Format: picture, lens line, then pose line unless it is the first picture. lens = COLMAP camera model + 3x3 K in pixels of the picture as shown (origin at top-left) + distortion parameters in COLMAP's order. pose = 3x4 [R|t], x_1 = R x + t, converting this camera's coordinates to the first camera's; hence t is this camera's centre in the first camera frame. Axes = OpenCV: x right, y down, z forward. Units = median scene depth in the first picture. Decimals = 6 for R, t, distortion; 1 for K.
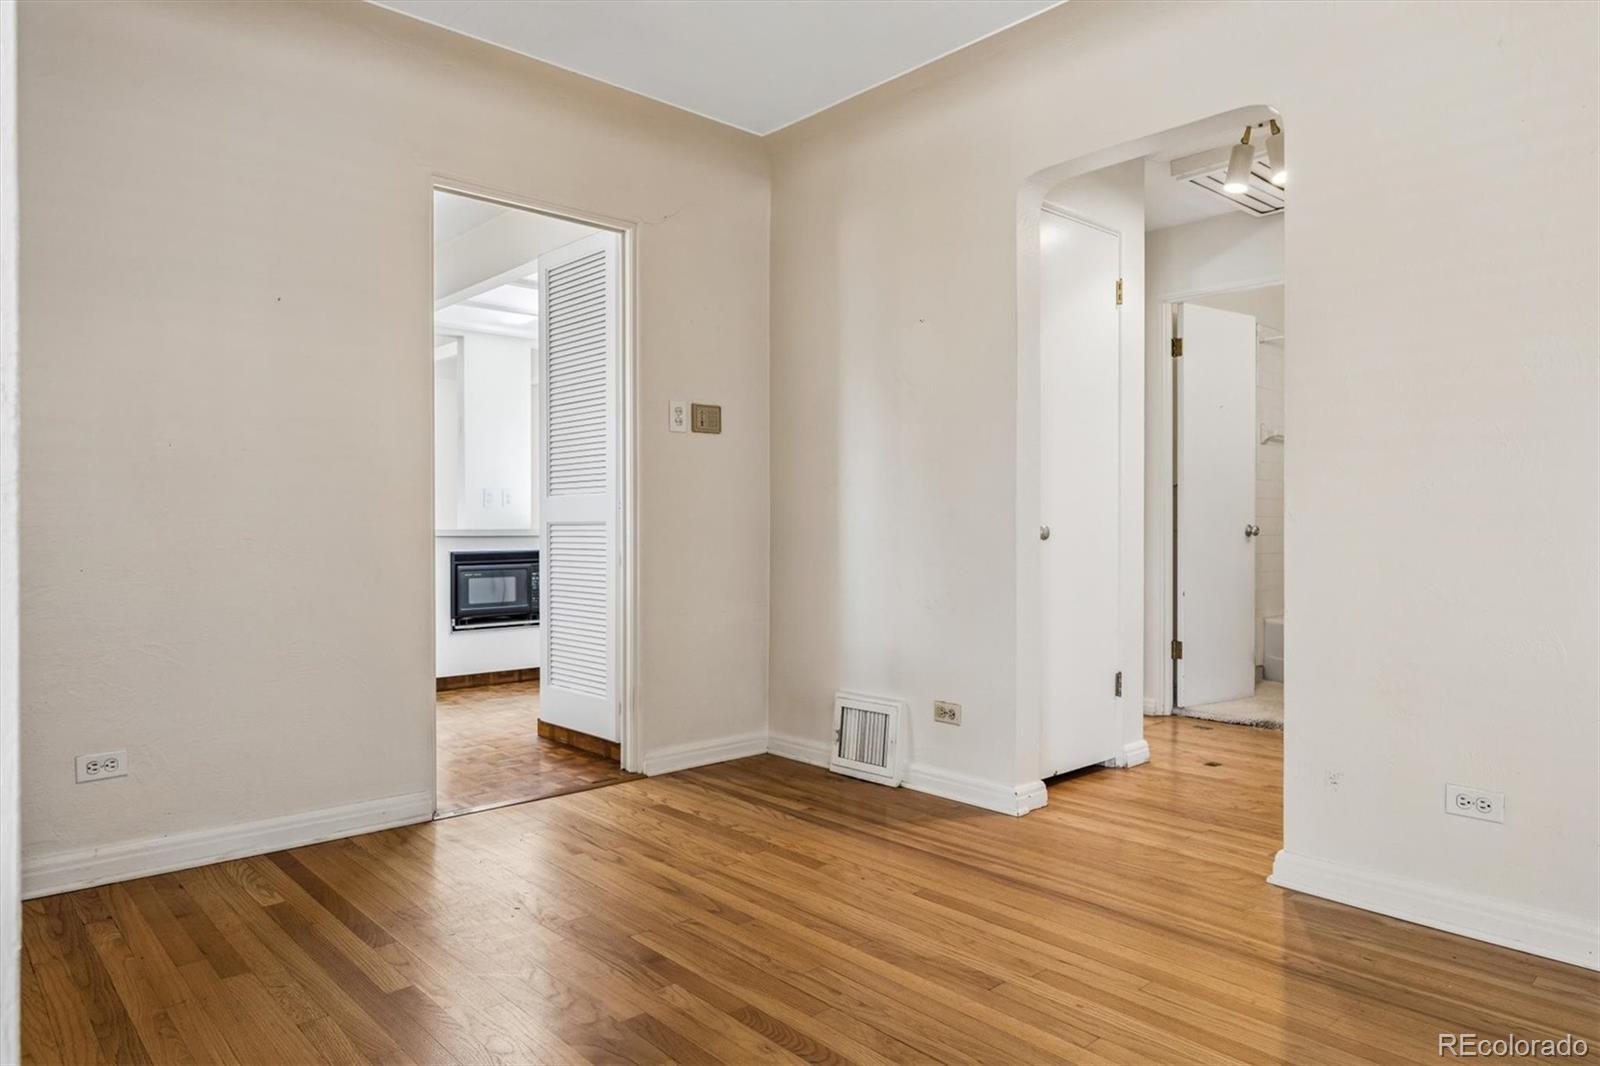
lens RADIAL K [[1000.6, 0, 797.4], [0, 1000.6, 524.4], [0, 0, 1]] dist [-0.001160, -0.000627]
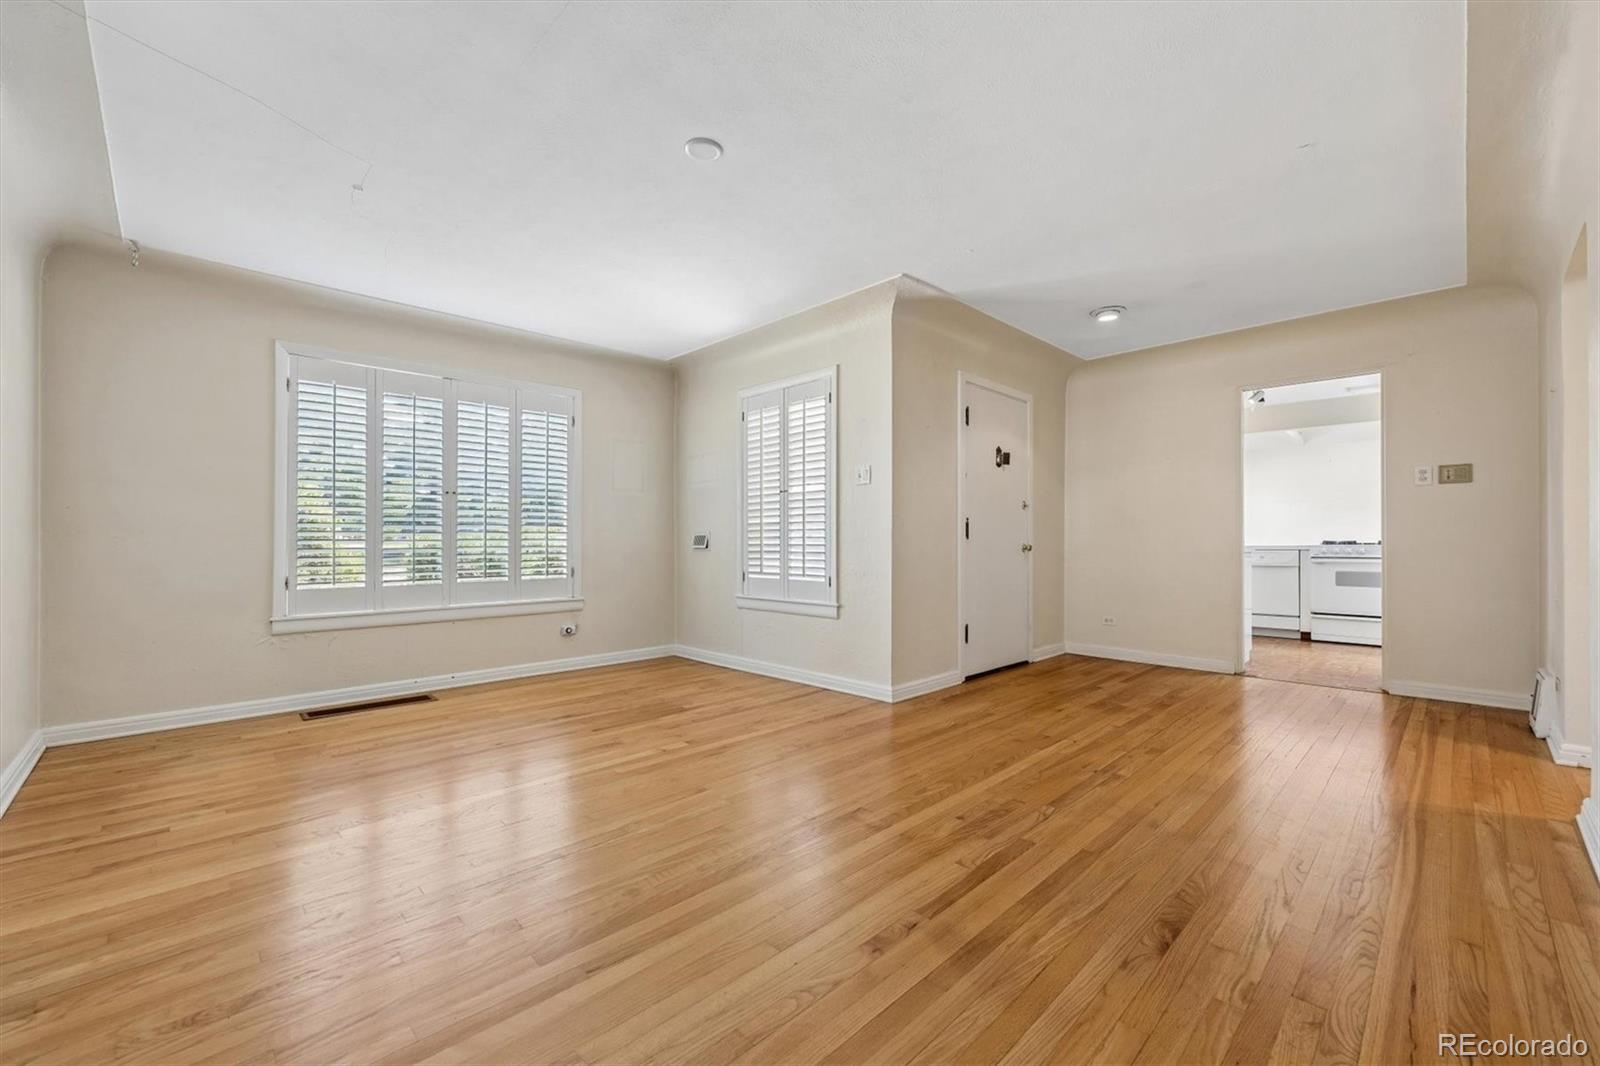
lens RADIAL K [[644.5, 0, 796.3], [0, 644.5, 535.9], [0, 0, 1]] dist [0.000029, 0.000003]
pose [[0.038562, -0.001207, -0.999255, 0.877652], [-0.006633, 0.999977, -0.001464, -0.003190], [0.999234, 0.006685, 0.038553, -0.038721]]
